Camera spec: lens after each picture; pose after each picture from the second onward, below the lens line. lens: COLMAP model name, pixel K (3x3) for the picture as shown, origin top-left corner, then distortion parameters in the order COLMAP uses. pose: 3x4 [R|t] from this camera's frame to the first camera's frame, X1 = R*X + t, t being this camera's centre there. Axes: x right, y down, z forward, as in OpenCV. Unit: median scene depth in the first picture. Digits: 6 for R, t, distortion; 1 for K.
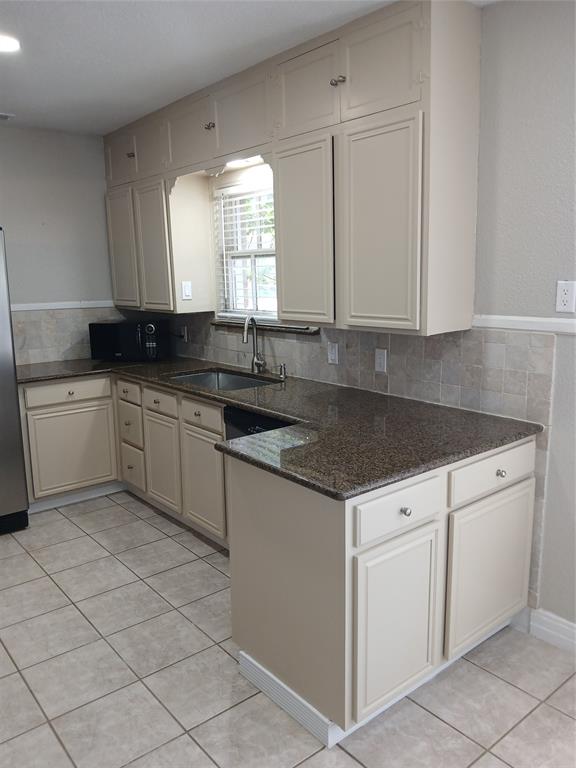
lens RADIAL K [[590.7, 0, 287.1], [0, 590.7, 381.4], [0, 0, 1]] dist [0.072374, -0.172249]
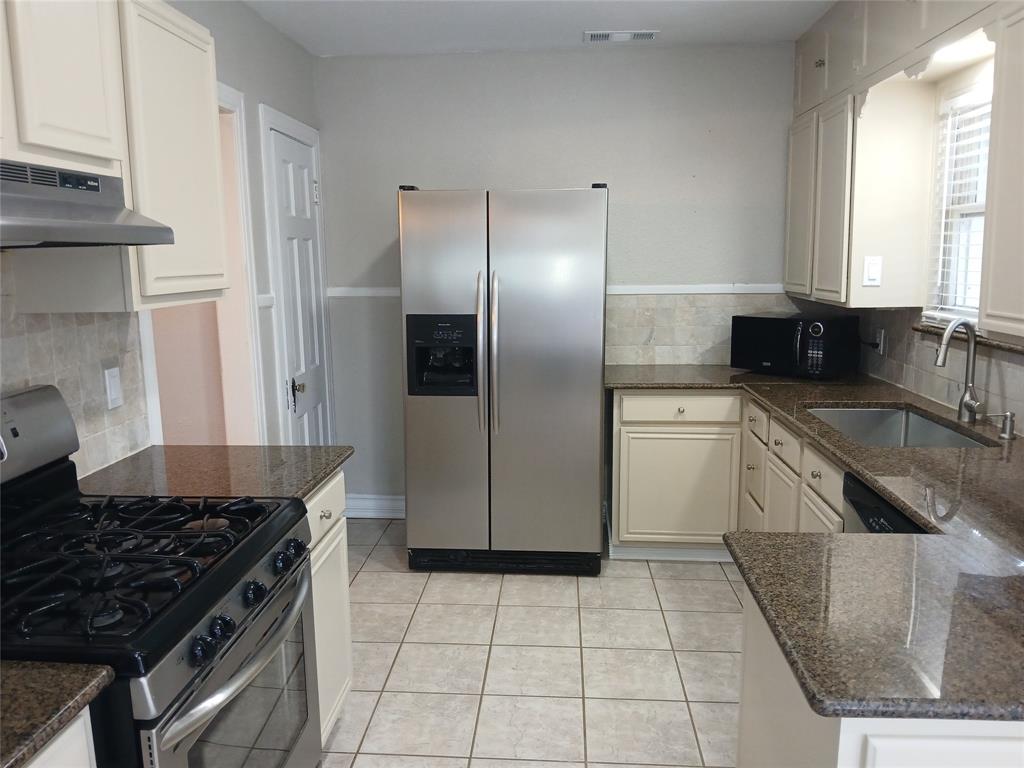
lens RADIAL K [[787.7, 0, 511.0], [0, 787.7, 392.9], [0, 0, 1]] dist [0.072374, -0.172249]
pose [[0.718731, 0.126968, -0.683597, 0.145280], [-0.124251, 0.990813, 0.053392, -0.027805], [0.684096, 0.046563, 0.727904, 0.162376]]
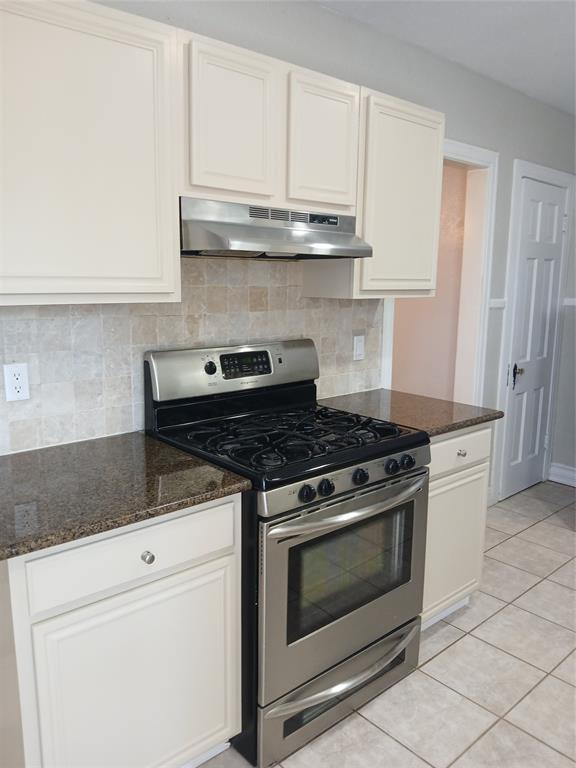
lens RADIAL K [[590.7, 0, 287.1], [0, 590.7, 381.4], [0, 0, 1]] dist [0.072374, -0.172249]
pose [[0.019383, 0.188732, -0.981837, 0.242844], [-0.191578, 0.964526, 0.181622, -0.037985], [0.981286, 0.184578, 0.054852, 0.276011]]
